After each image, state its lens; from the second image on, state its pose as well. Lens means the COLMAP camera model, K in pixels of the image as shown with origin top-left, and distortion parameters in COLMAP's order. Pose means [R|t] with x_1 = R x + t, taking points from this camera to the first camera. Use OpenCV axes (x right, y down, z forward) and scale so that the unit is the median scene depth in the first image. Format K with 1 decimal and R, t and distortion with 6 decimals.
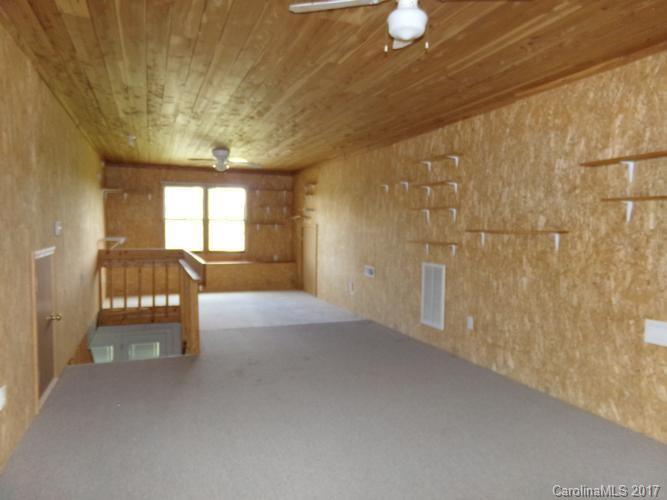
lens RADIAL K [[458.9, 0, 333.5], [0, 458.9, 250.0], [0, 0, 1]] dist [-0.077269, 0.120431]
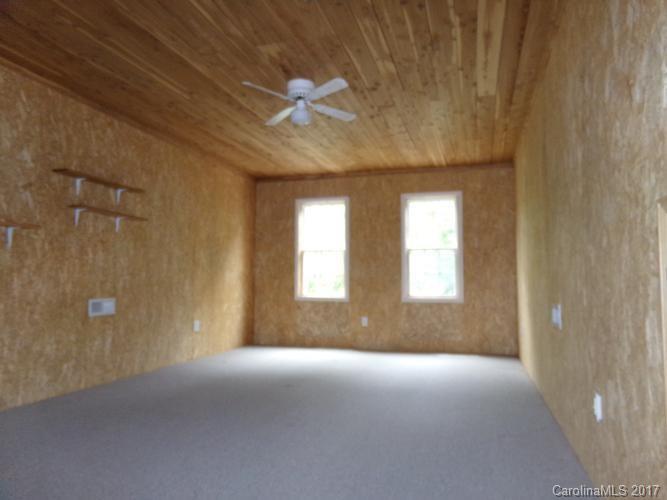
lens RADIAL K [[458.9, 0, 333.5], [0, 458.9, 250.0], [0, 0, 1]] dist [-0.077269, 0.120431]
pose [[-0.779045, 0.027108, 0.626382, -0.650260], [0.012375, 0.999535, -0.027867, 0.047208], [-0.626846, -0.013958, -0.779018, 1.435101]]
